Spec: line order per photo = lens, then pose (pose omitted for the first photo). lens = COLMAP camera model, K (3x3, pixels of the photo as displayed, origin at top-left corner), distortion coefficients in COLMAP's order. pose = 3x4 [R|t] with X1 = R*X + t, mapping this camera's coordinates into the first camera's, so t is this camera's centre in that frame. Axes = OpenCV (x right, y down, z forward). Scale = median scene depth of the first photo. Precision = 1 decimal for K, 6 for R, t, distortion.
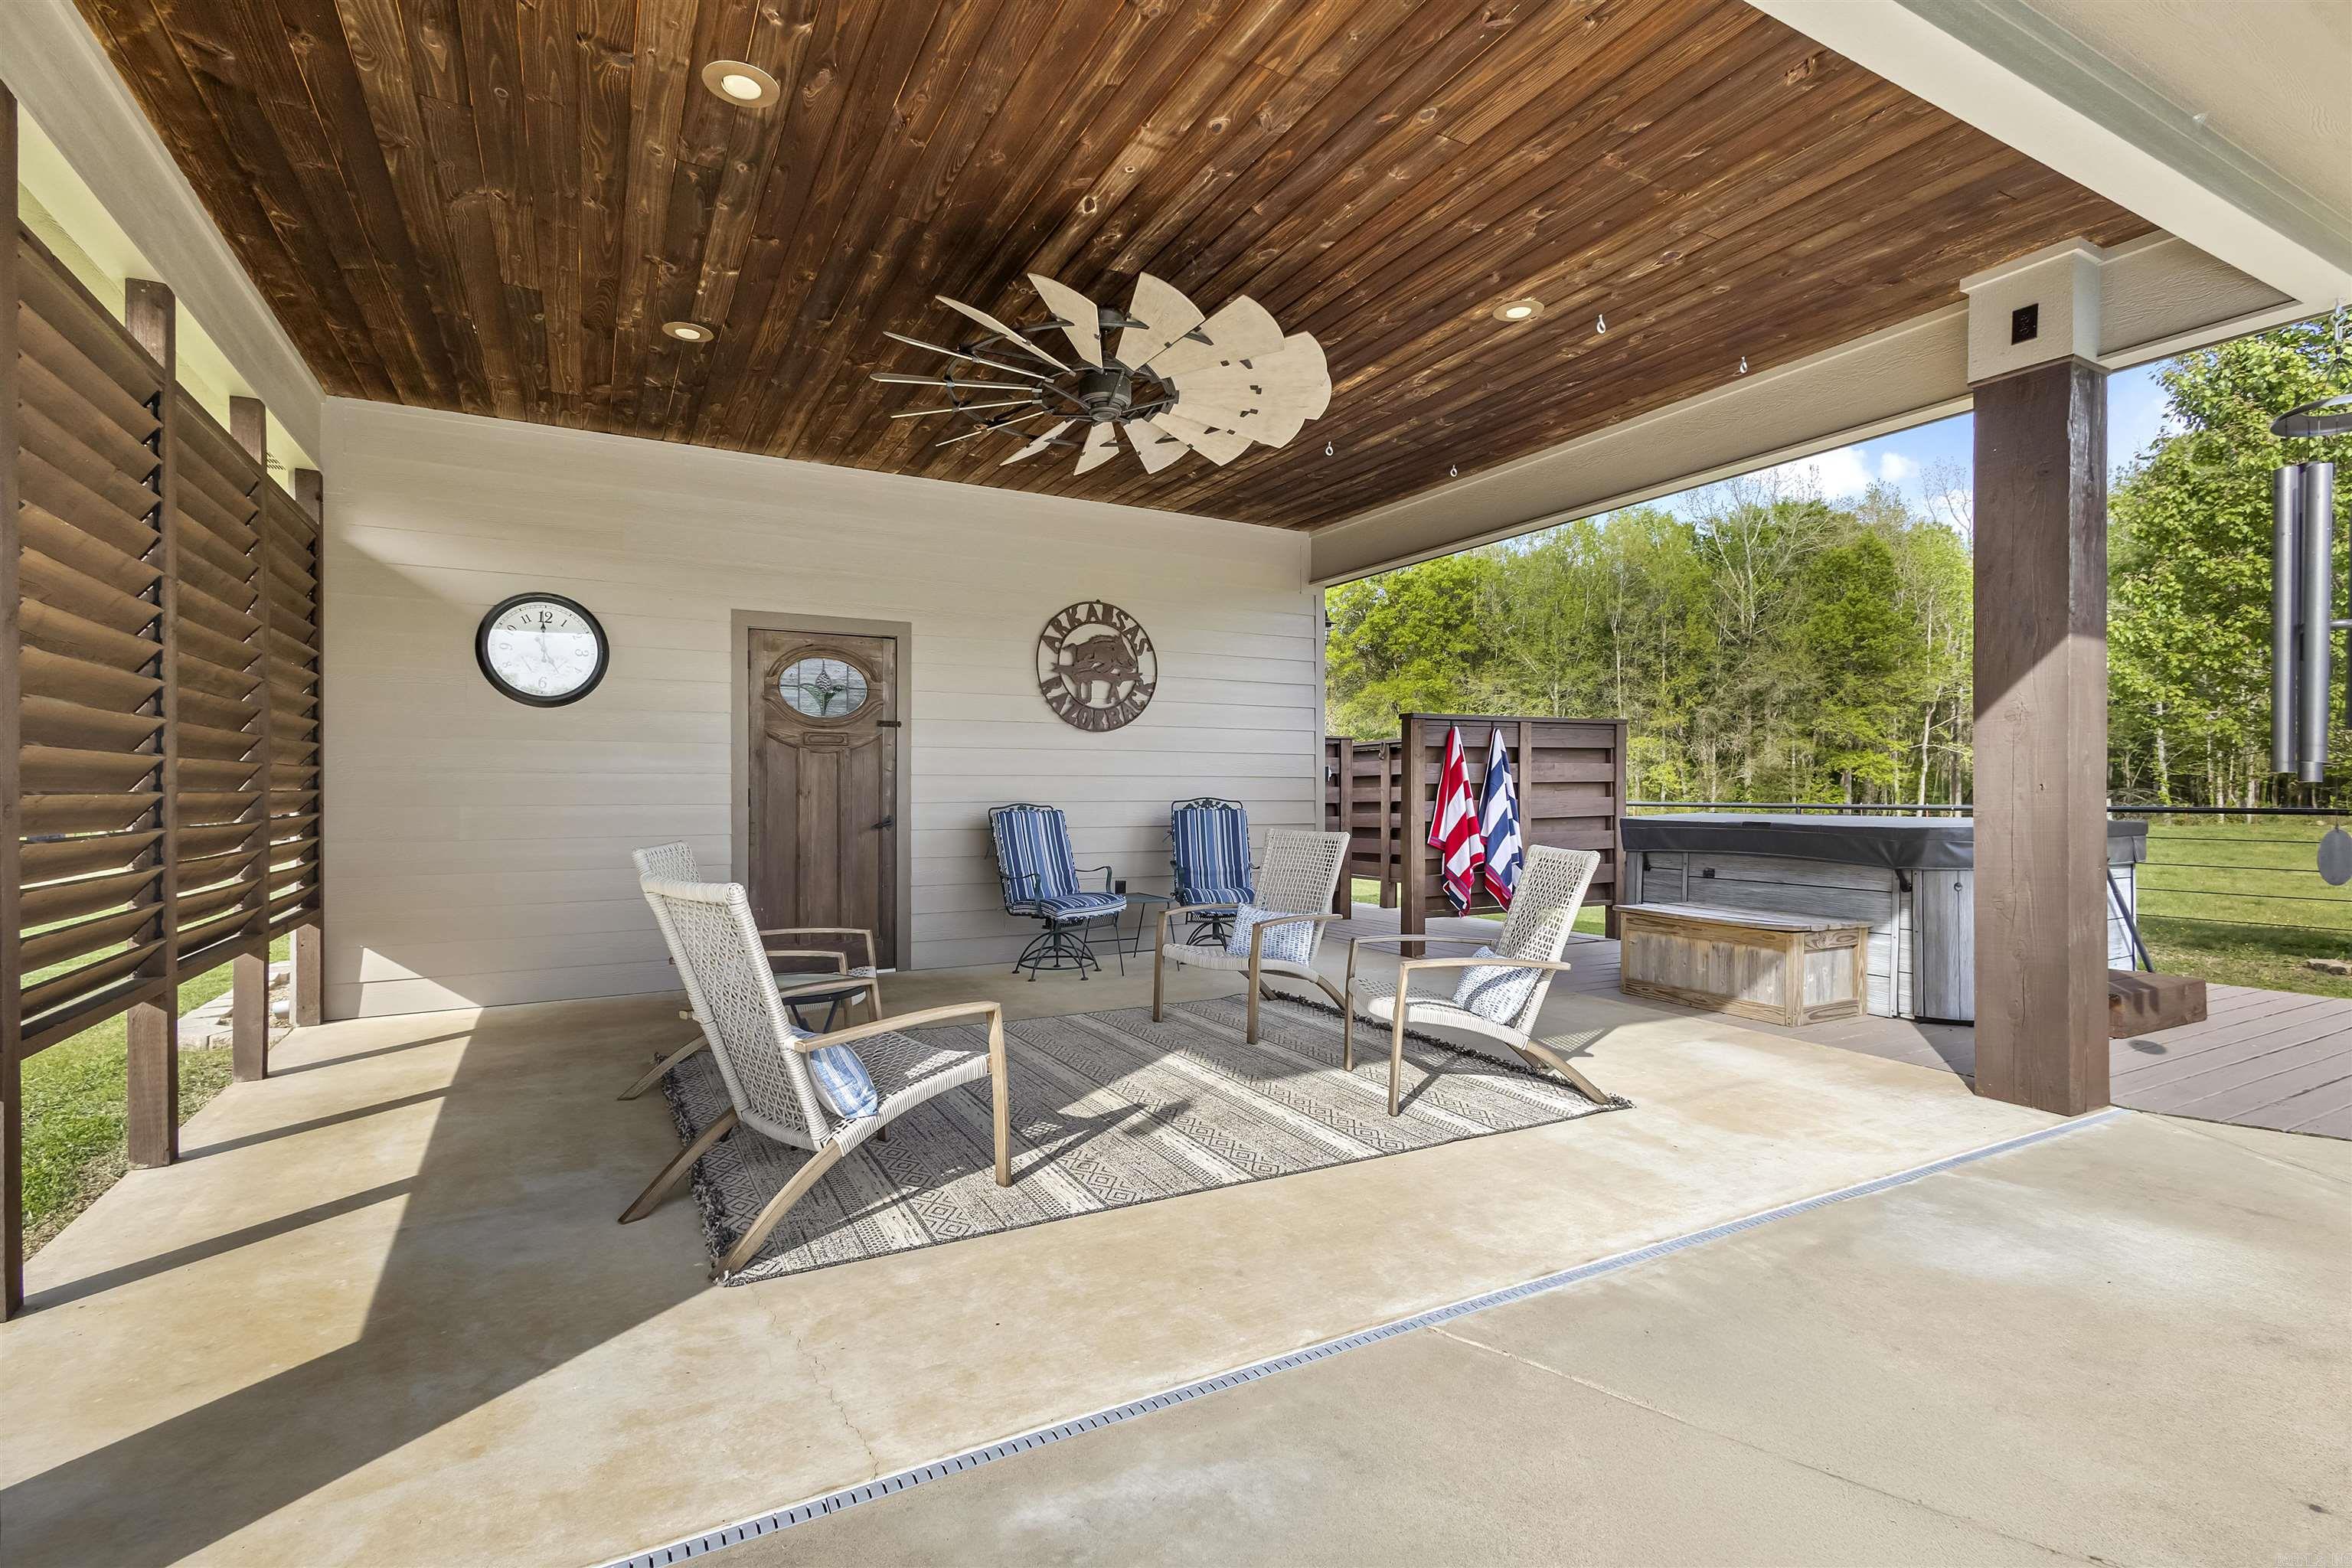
lens RADIAL K [[1089.0, 0, 1181.1], [0, 1089.0, 789.1], [0, 0, 1]] dist [0.011976, -0.001306]
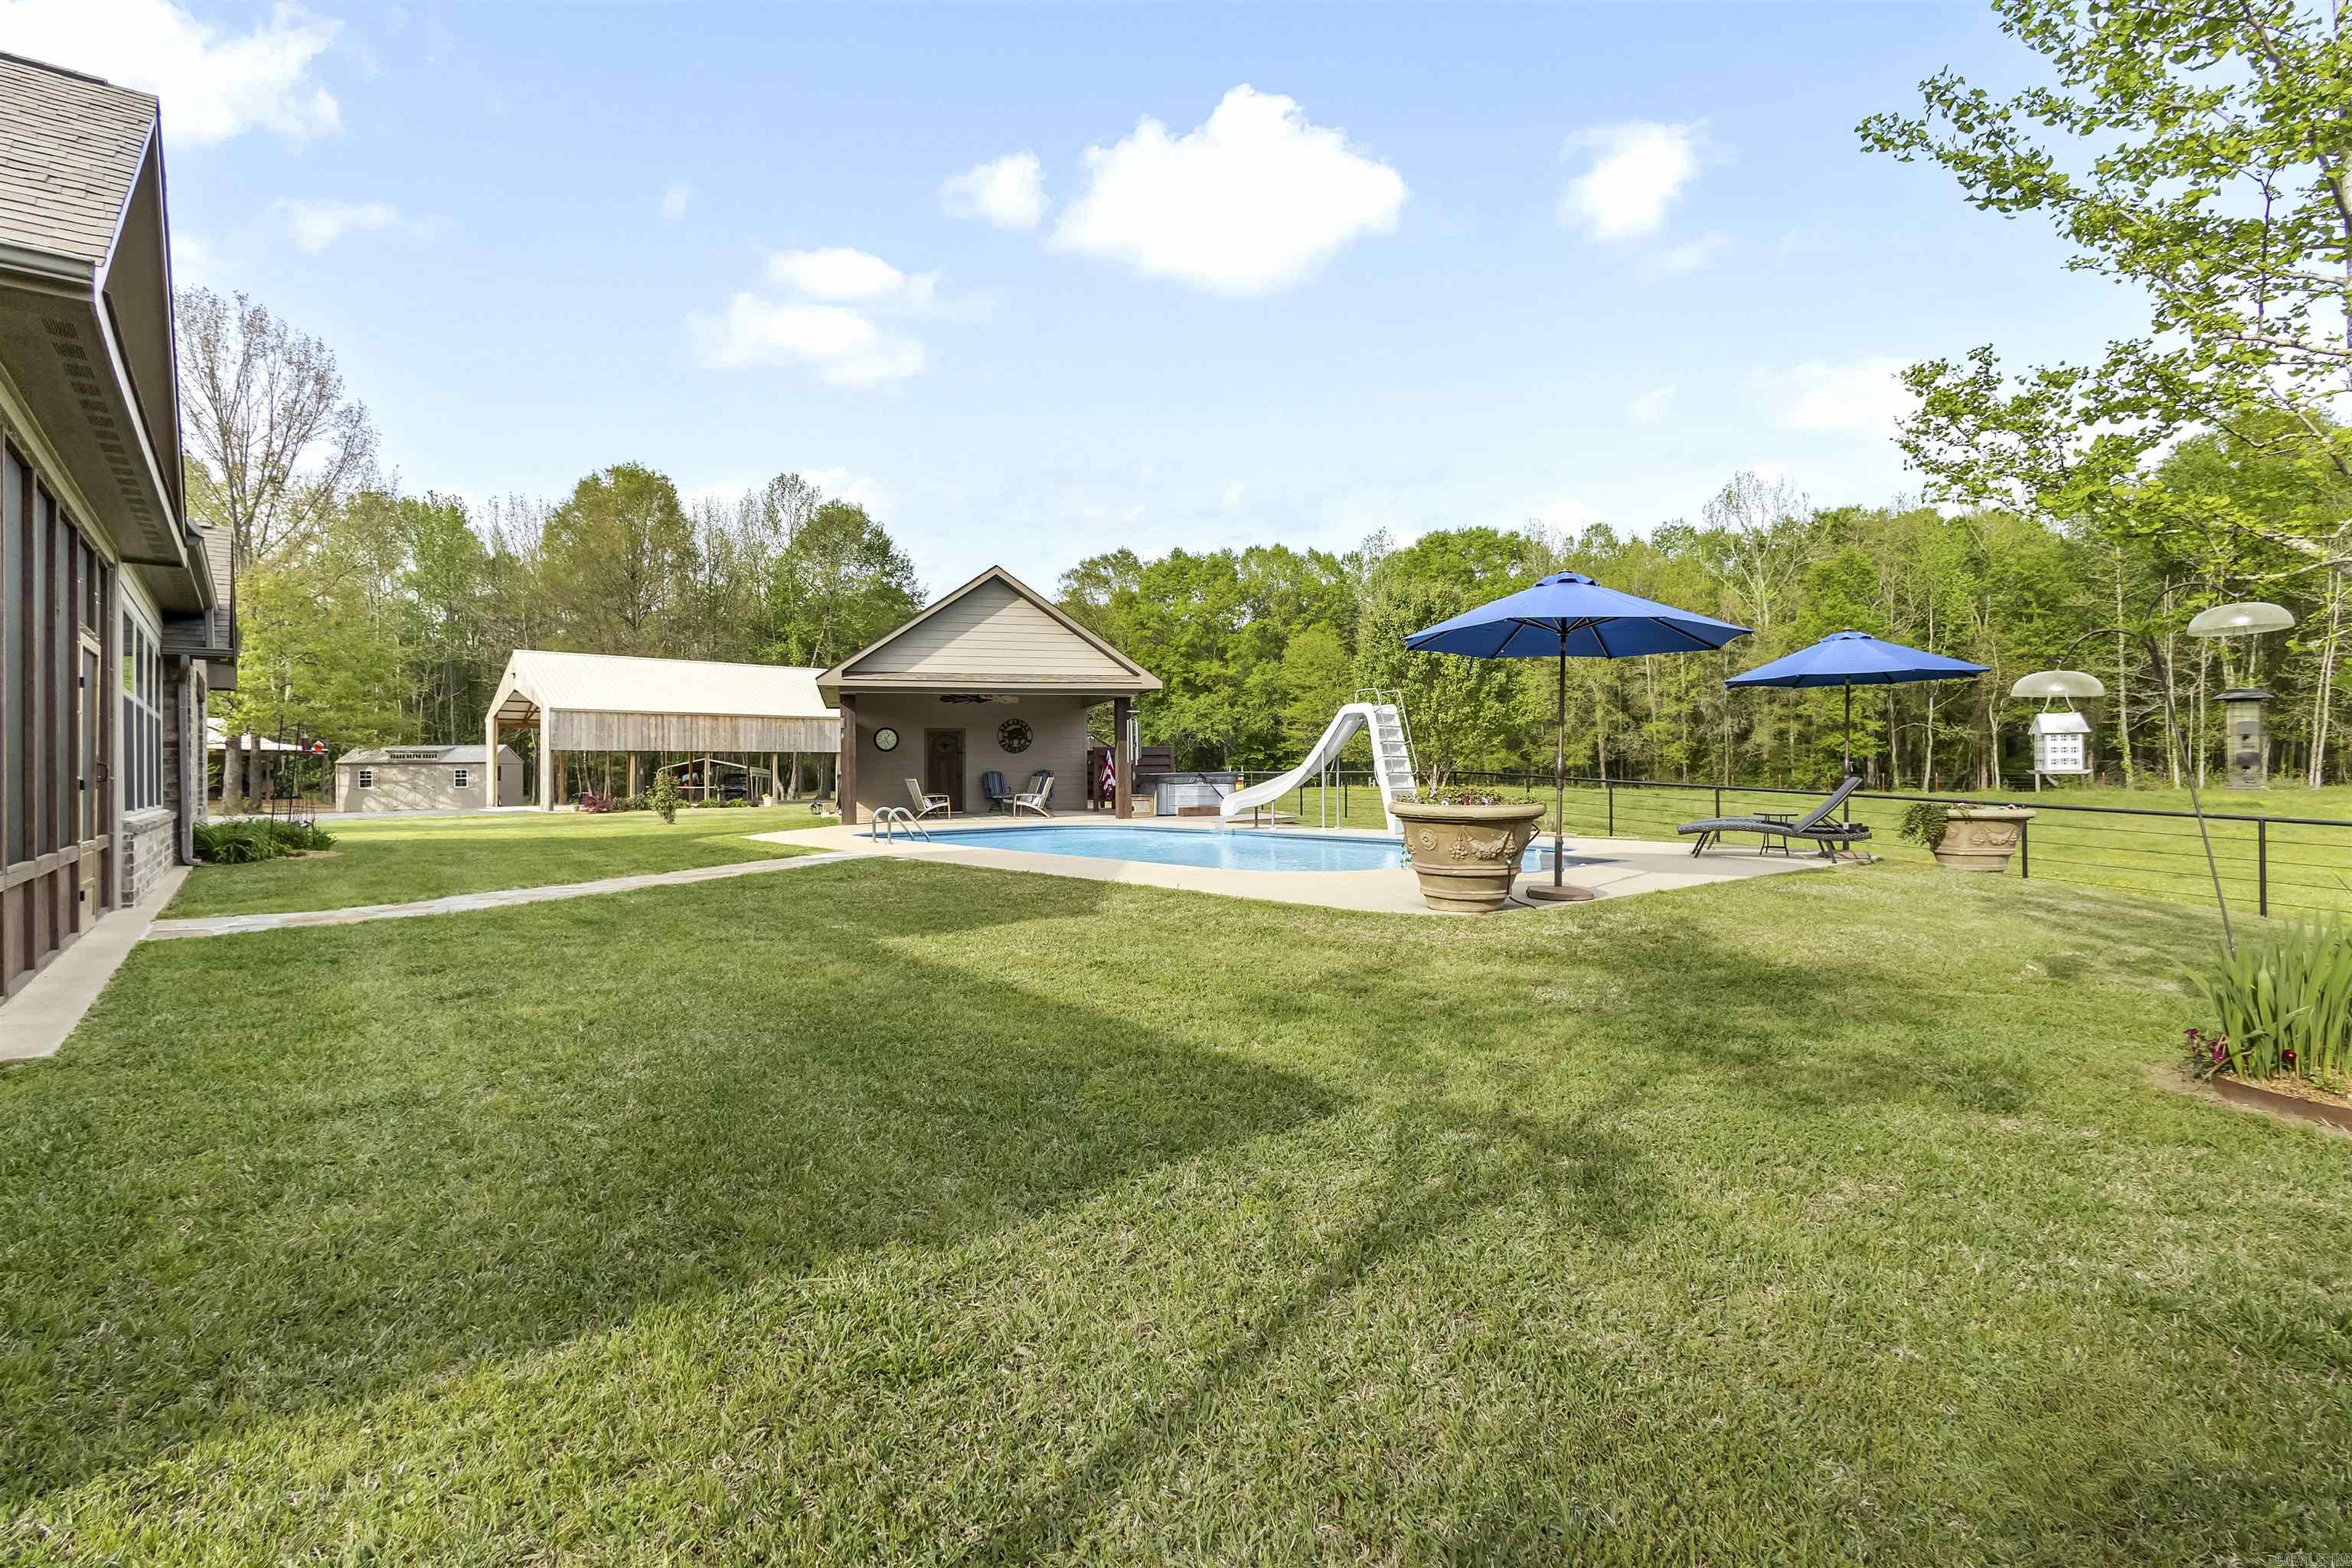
lens RADIAL K [[1089.0, 0, 1186.5], [0, 1089.0, 776.9], [0, 0, 1]] dist [0.011976, -0.001306]
pose [[0.979413, -0.011178, -0.201556, 1.283580], [0.012218, 0.999918, 0.003918, 0.024010], [0.201496, -0.006300, 0.979469, -2.636371]]
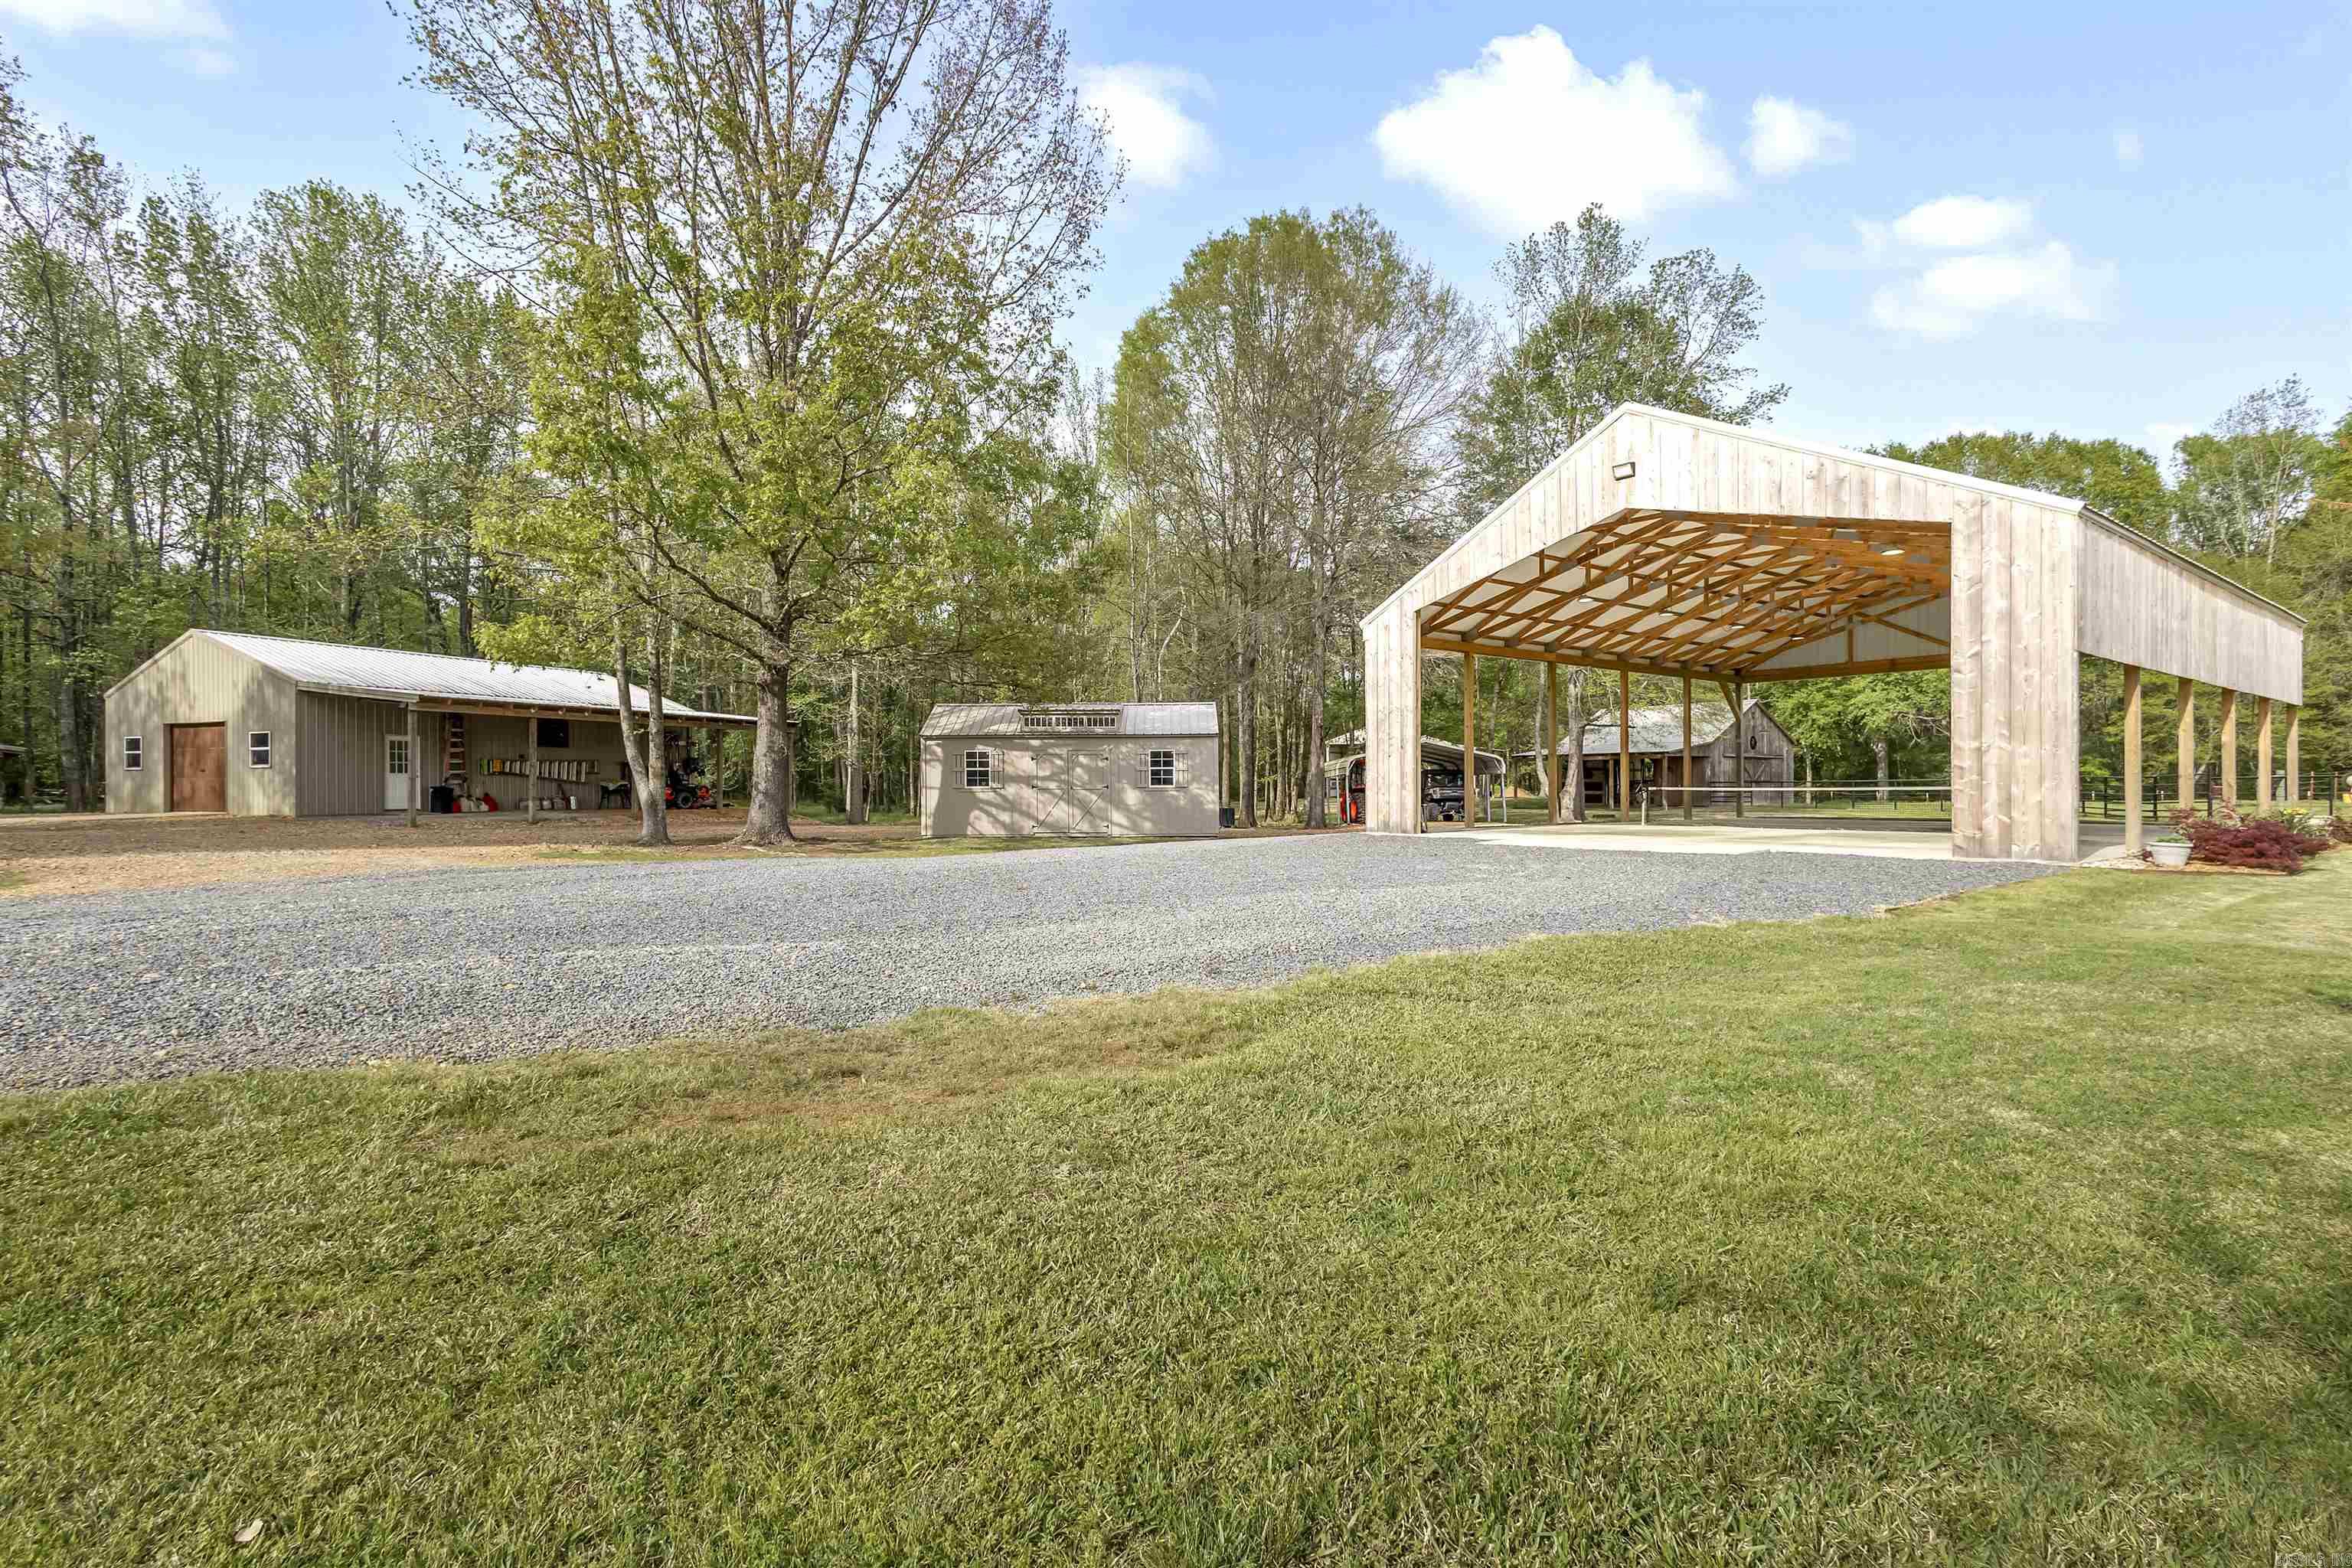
lens RADIAL K [[1089.0, 0, 1186.9], [0, 1089.0, 791.8], [0, 0, 1]] dist [0.011976, -0.001306]
pose [[0.939663, -0.003959, -0.342079, -4.019095], [0.002609, 0.999987, -0.004406, 0.081106], [0.342092, 0.003247, 0.939661, 0.649718]]
